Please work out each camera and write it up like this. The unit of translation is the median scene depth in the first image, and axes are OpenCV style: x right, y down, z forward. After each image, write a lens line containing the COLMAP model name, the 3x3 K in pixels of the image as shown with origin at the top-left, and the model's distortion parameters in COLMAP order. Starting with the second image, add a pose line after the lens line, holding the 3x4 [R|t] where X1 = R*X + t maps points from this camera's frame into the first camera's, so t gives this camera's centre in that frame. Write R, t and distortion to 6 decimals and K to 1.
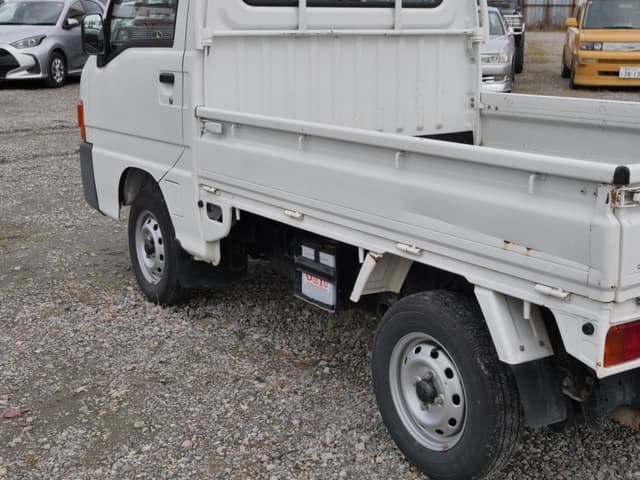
lens RADIAL K [[917.0, 0, 319.6], [0, 917.0, 246.4], [0, 0, 1]] dist [0.008956, 0.000000]
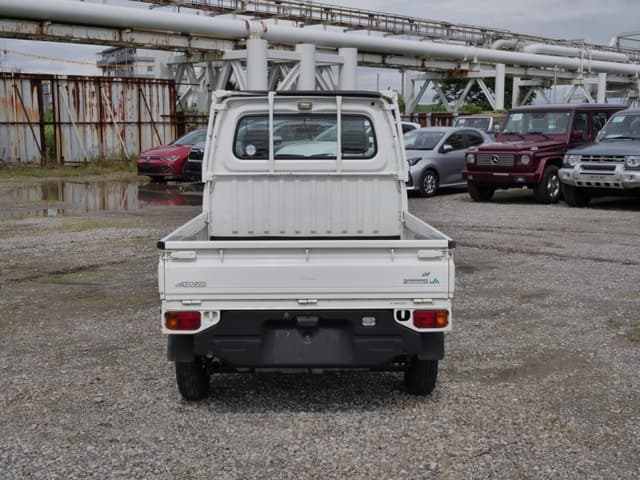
lens RADIAL K [[853.8, 0, 323.8], [0, 853.8, 243.9], [0, 0, 1]] dist [0.012449, 0.000000]
pose [[0.844883, 0.064464, -0.531053, 0.996335], [-0.125174, 0.988977, -0.079094, 0.022875], [0.520100, 0.133299, 0.843639, -0.351862]]
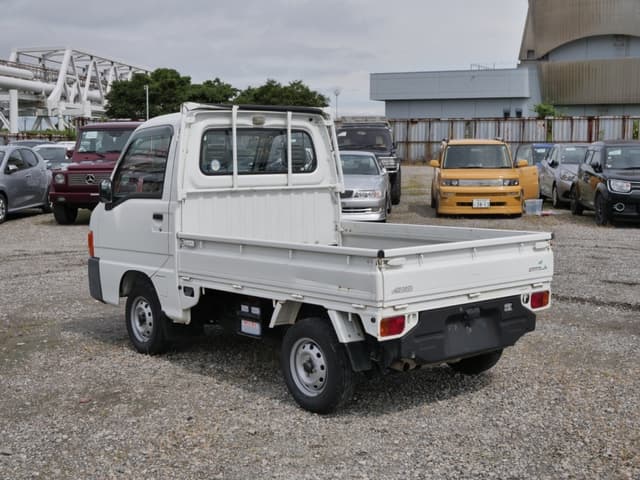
lens RADIAL K [[917.0, 0, 322.6], [0, 917.0, 241.2], [0, 0, 1]] dist [0.008956, 0.000000]
pose [[0.993426, -0.020228, 0.112674, -0.054515], [0.036458, 0.988920, -0.143905, 0.126075], [-0.108515, 0.147066, 0.983156, -0.747450]]
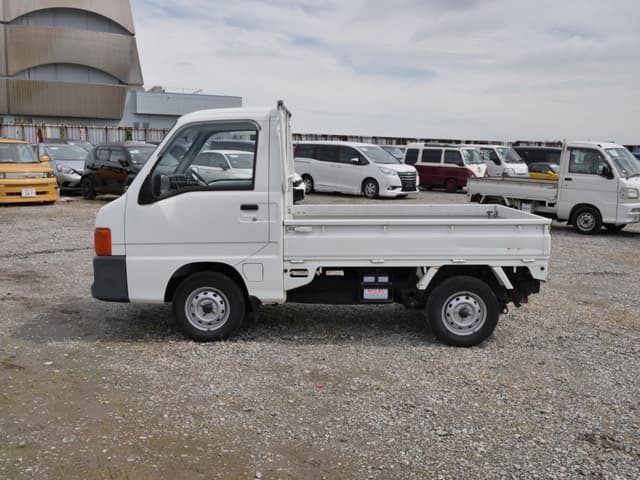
lens RADIAL K [[643.4, 0, 318.0], [0, 643.4, 235.3], [0, 0, 1]] dist [0.028321, 0.000000]
pose [[0.549299, -0.098800, 0.829765, -1.183224], [0.191293, 0.981484, -0.009770, -0.091814], [-0.813436, 0.164095, 0.558028, 0.187567]]
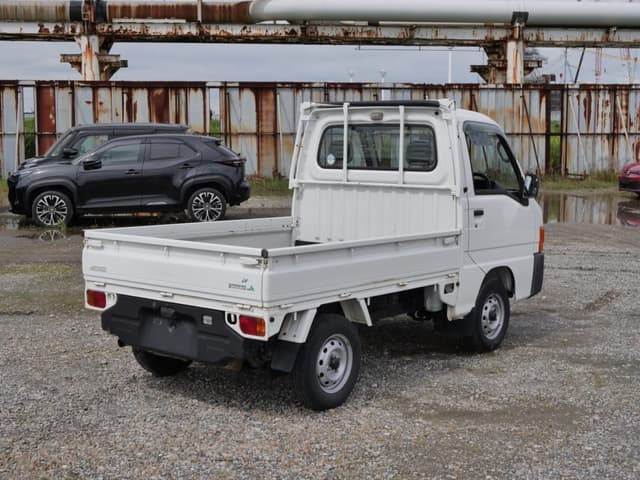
lens RADIAL K [[917.0, 0, 325.5], [0, 917.0, 238.4], [0, 0, 1]] dist [0.008956, 0.000000]
pose [[0.315065, 0.097966, -0.944000, 1.754000], [-0.236143, 0.971469, 0.022003, -0.162854], [0.919223, 0.215987, 0.329210, 0.400359]]
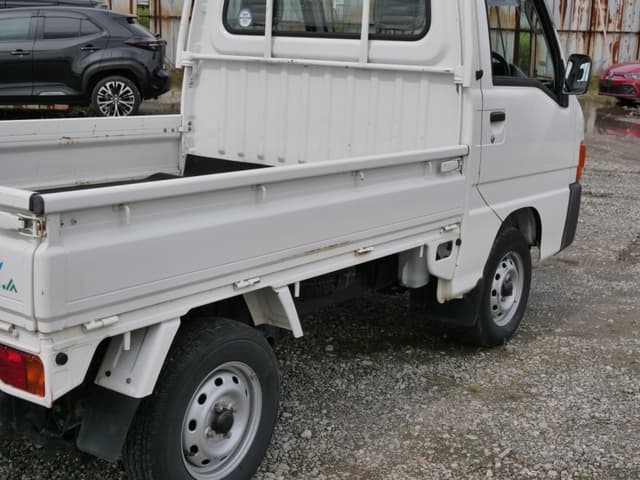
lens RADIAL K [[917.0, 0, 321.2], [0, 917.0, 238.6], [0, 0, 1]] dist [0.008956, 0.000000]
pose [[0.359905, 0.206879, -0.909763, 1.052540], [-0.261802, 0.958323, 0.114352, -0.177668], [0.895504, 0.197022, 0.399067, 0.690714]]
